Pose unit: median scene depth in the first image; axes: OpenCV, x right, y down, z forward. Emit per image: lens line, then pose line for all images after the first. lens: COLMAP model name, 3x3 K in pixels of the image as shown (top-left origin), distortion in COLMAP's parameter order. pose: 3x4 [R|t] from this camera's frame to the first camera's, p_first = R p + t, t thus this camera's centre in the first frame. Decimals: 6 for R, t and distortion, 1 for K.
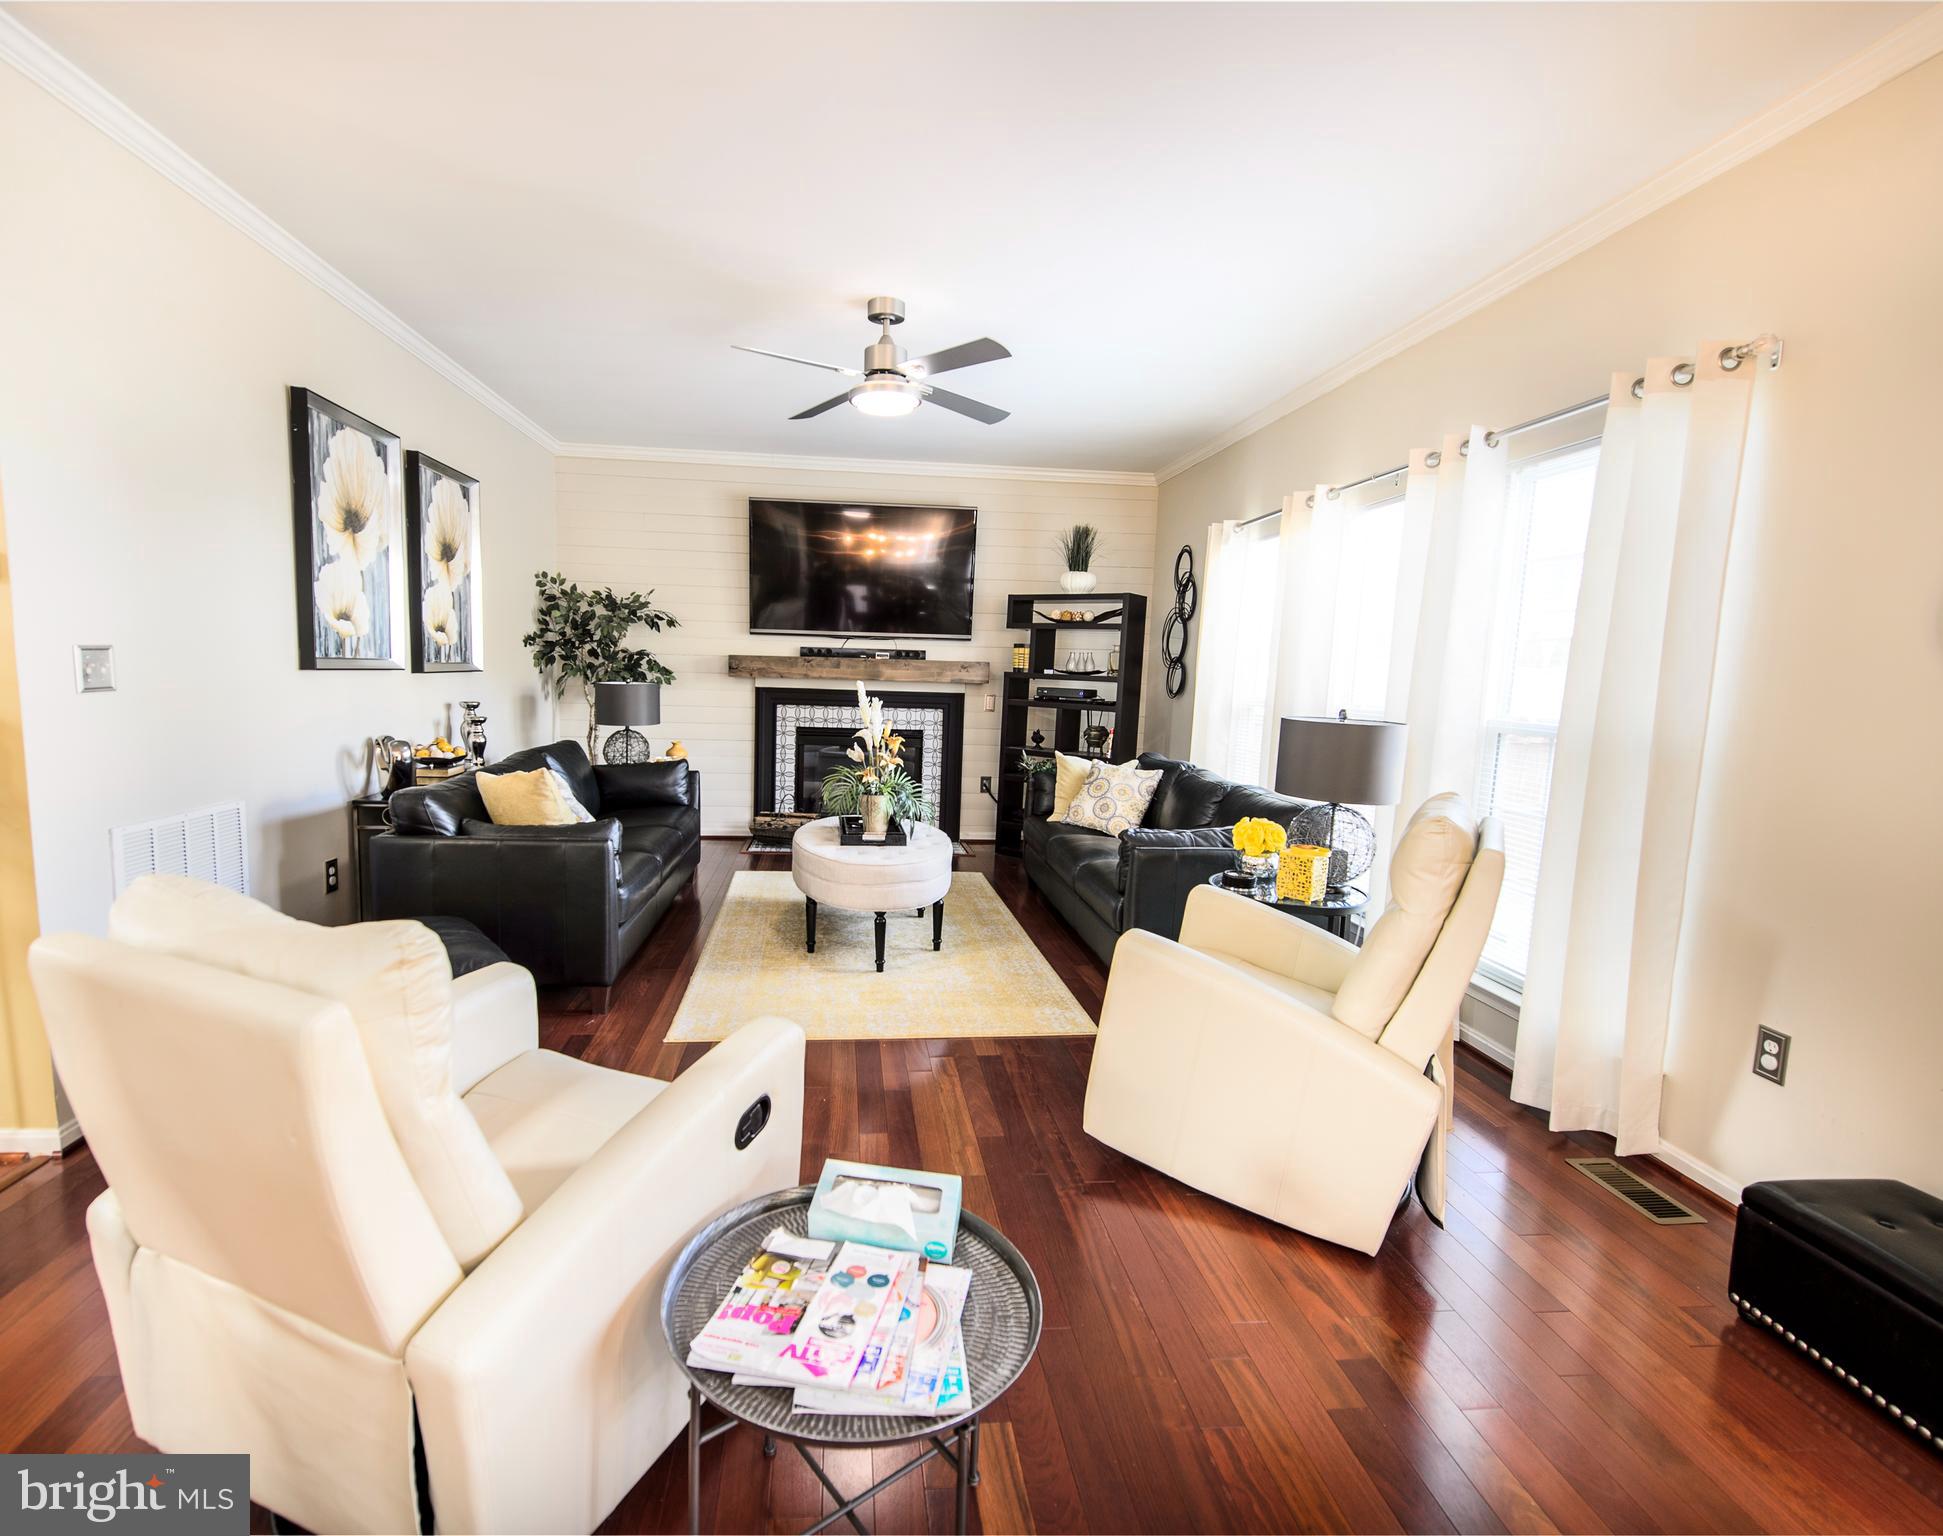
lens RADIAL K [[843.3, 0, 971.5], [0, 843.3, 768.0], [0, 0, 1]] dist [0.001448, 0.000250]
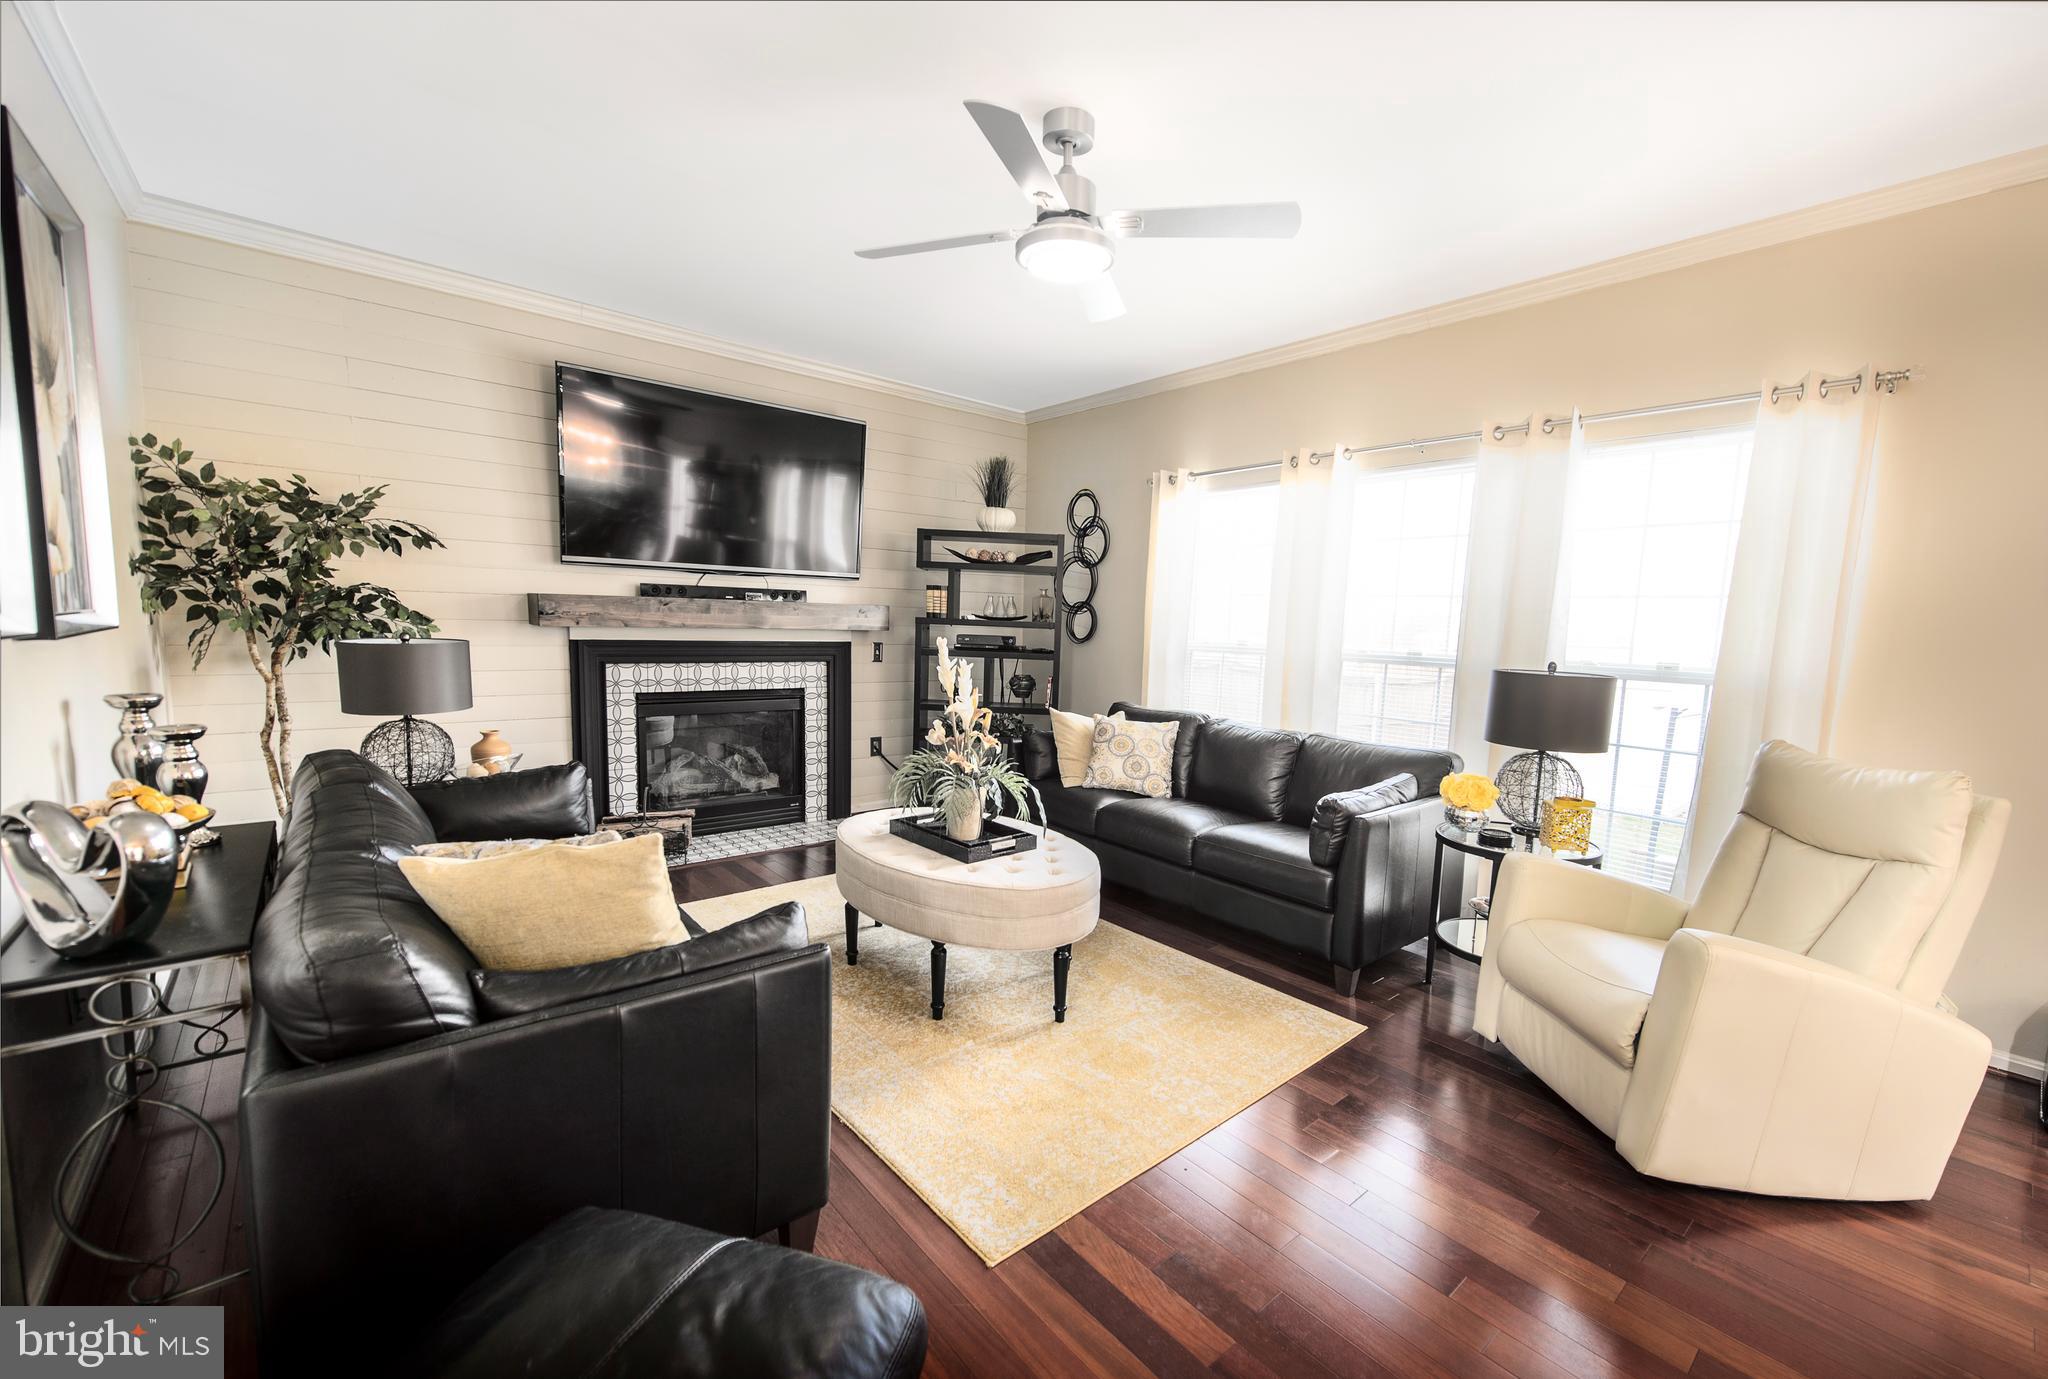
lens RADIAL K [[767.8, 0, 1026.4], [0, 767.8, 710.1], [0, 0, 1]] dist [-0.001796, -0.000438]
pose [[0.830715, -0.071149, 0.552133, -0.314353], [0.059637, 0.997465, 0.038808, -0.042592], [-0.553495, 0.000689, 0.832852, 0.279522]]
